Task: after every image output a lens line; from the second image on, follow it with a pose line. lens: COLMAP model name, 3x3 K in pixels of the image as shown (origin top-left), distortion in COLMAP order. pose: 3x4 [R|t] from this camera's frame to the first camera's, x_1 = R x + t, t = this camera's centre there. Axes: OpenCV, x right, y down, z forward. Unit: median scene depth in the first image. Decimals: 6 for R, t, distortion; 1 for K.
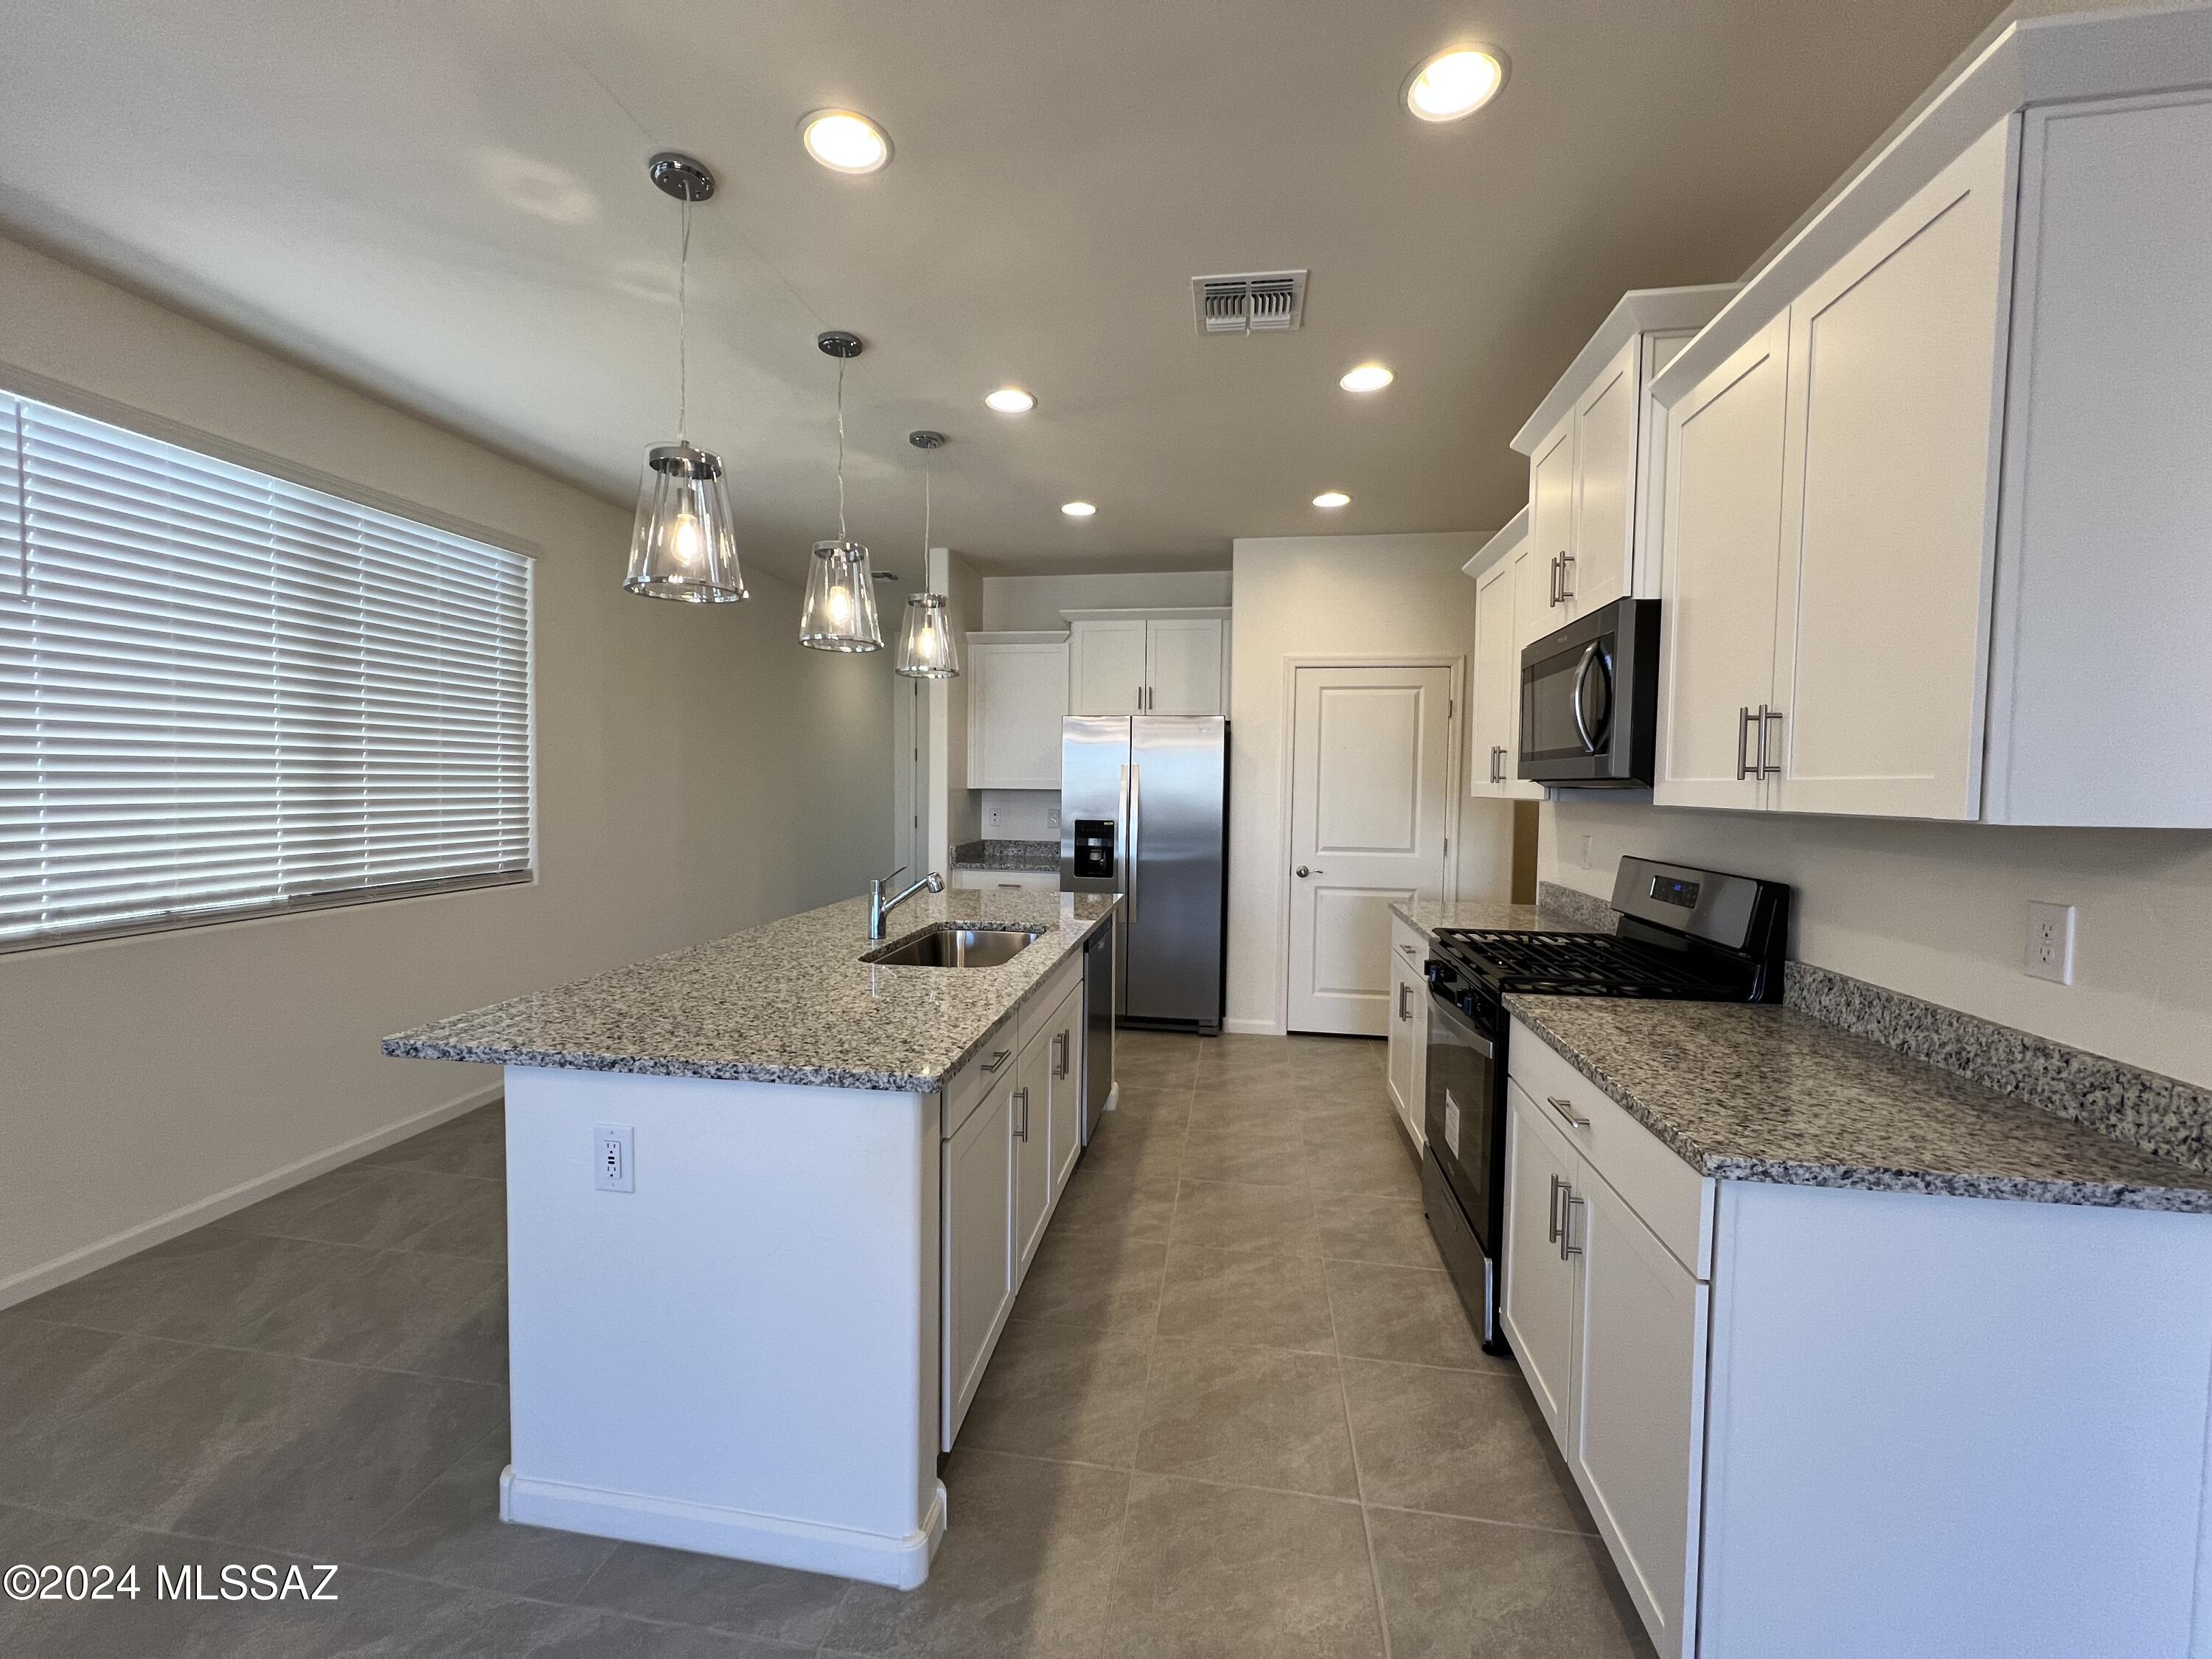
lens RADIAL K [[873.0, 0, 1106.0], [0, 873.0, 829.5], [0, 0, 1]] dist [0.000269, -0.012989]
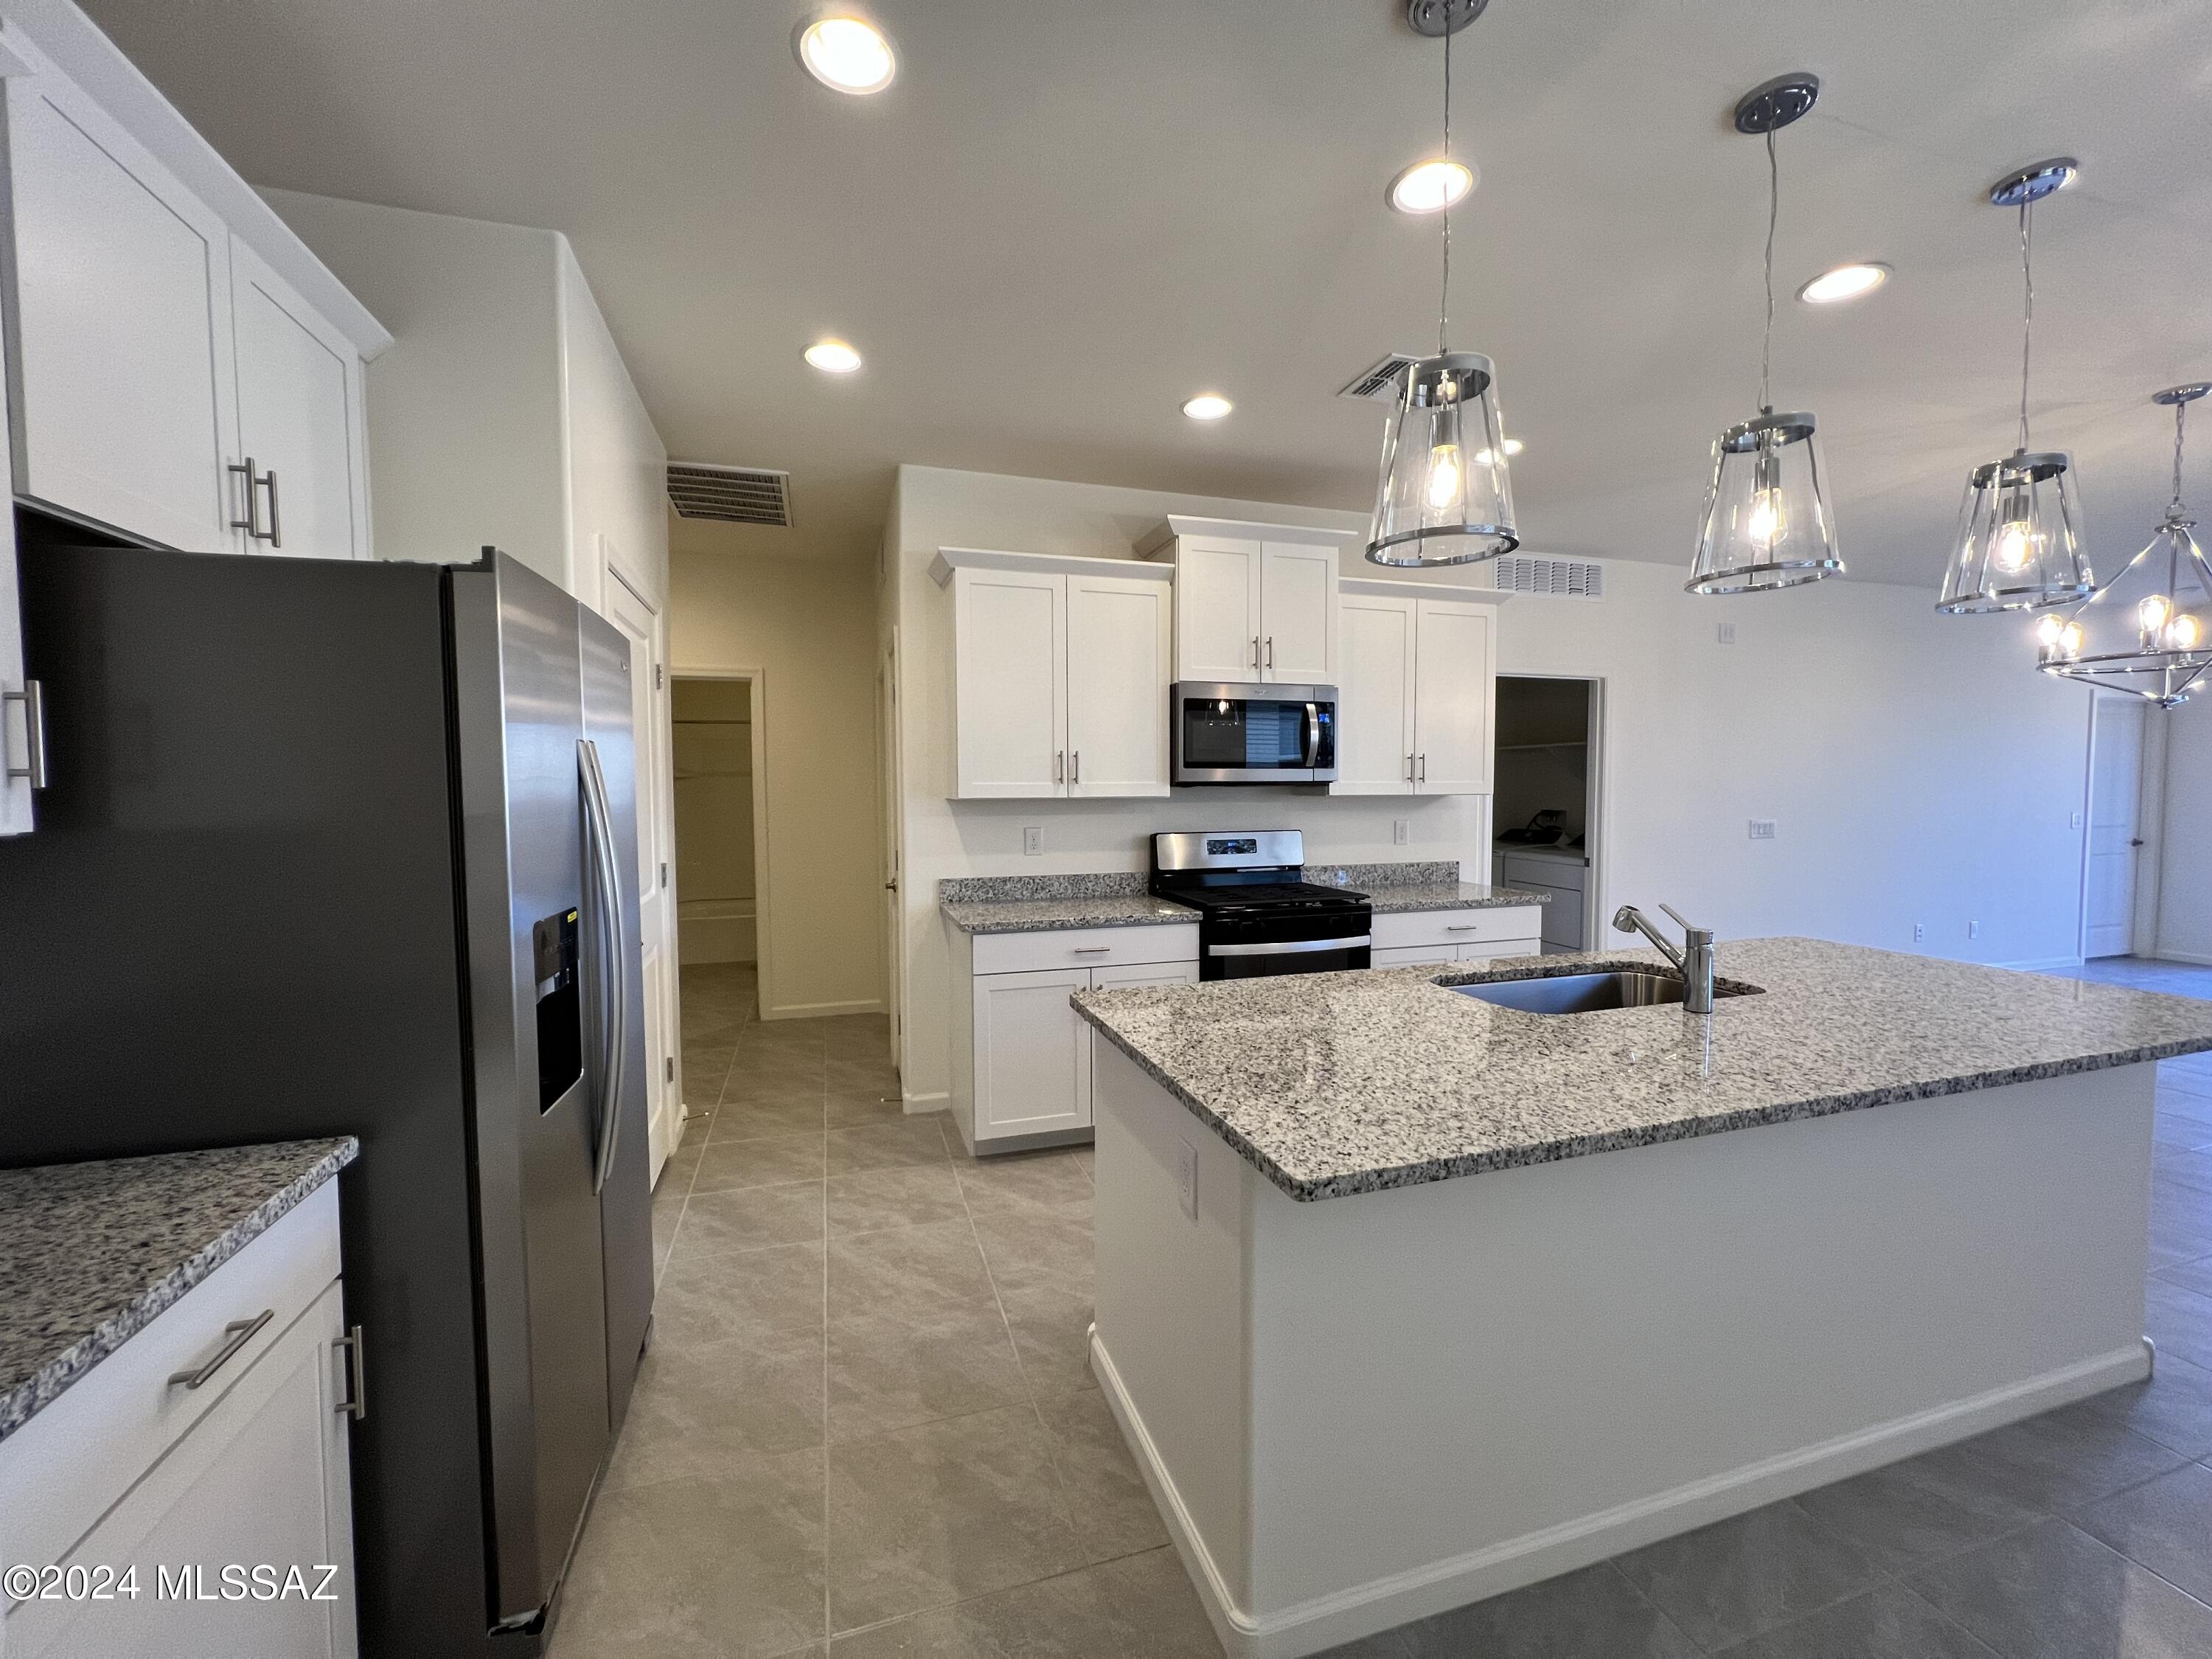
lens RADIAL K [[873.0, 0, 1106.0], [0, 873.0, 829.5], [0, 0, 1]] dist [0.000269, -0.012989]
pose [[-0.435861, -0.060525, 0.897977, -0.595062], [0.043340, 0.995167, 0.088112, -0.094189], [-0.898970, 0.077323, -0.431131, 1.517363]]
